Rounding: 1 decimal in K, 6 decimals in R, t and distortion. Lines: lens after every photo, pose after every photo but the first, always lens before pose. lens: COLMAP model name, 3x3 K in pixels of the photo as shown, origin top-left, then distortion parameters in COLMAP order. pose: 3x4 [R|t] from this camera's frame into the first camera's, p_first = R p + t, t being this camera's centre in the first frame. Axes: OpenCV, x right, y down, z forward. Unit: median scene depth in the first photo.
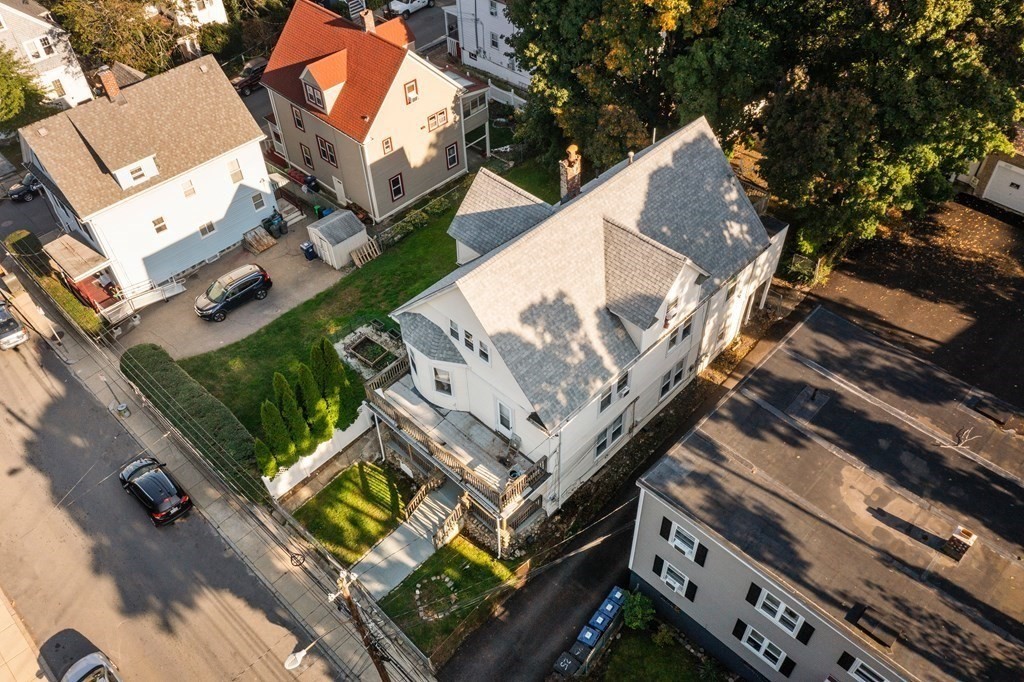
lens RADIAL K [[821.9, 0, 516.6], [0, 821.9, 340.3], [0, 0, 1]] dist [0.001907, 0.002371]
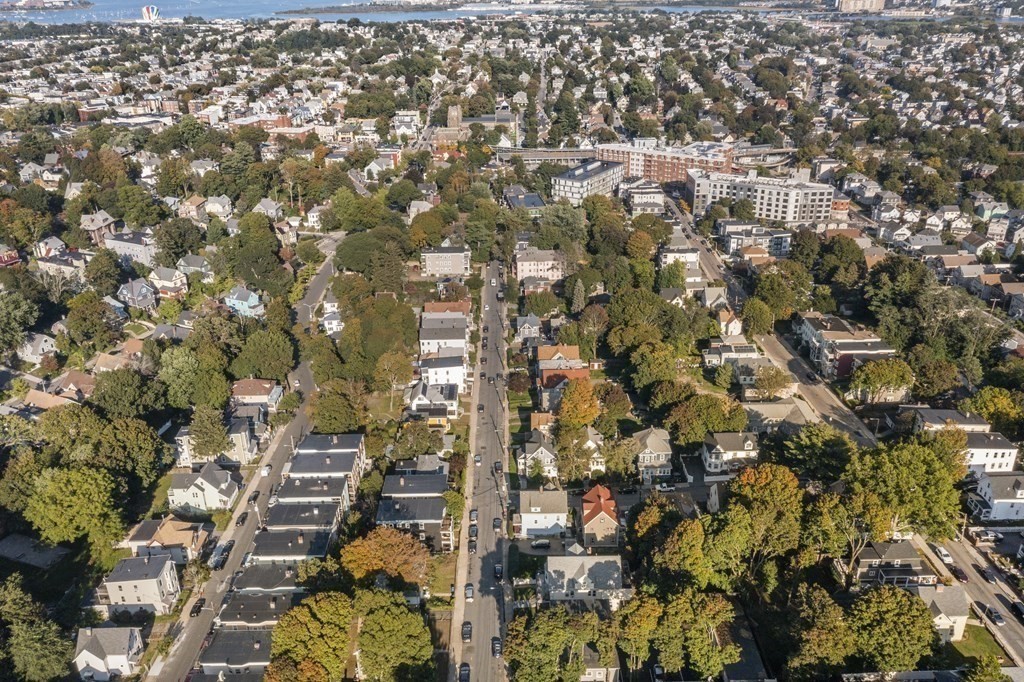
lens RADIAL K [[768.1, 0, 513.1], [0, 768.1, 339.6], [0, 0, 1]] dist [0.008906, 0.003700]
pose [[0.703124, 0.293567, -0.647638, 1.844473], [-0.514728, 0.838515, -0.178738, -0.169845], [0.490583, 0.459032, 0.740687, -2.514307]]
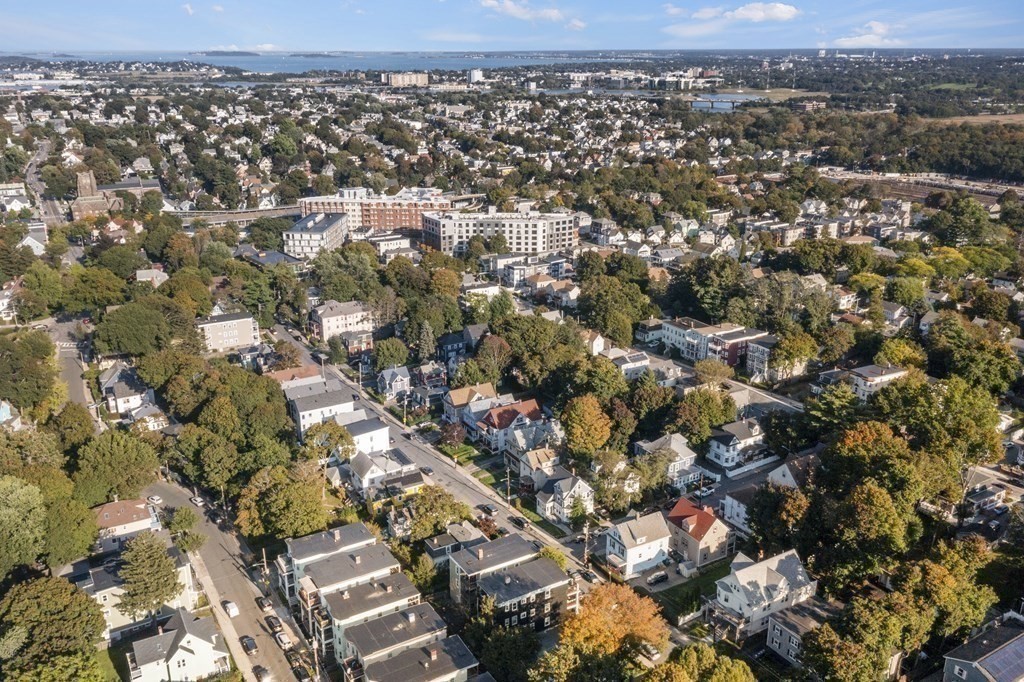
lens RADIAL K [[821.9, 0, 516.6], [0, 821.9, 340.3], [0, 0, 1]] dist [0.001907, 0.002371]
pose [[0.960549, 0.095750, -0.261107, -0.115444], [-0.207026, 0.873087, -0.441429, 0.773760], [0.185702, 0.478070, 0.858466, -2.766821]]
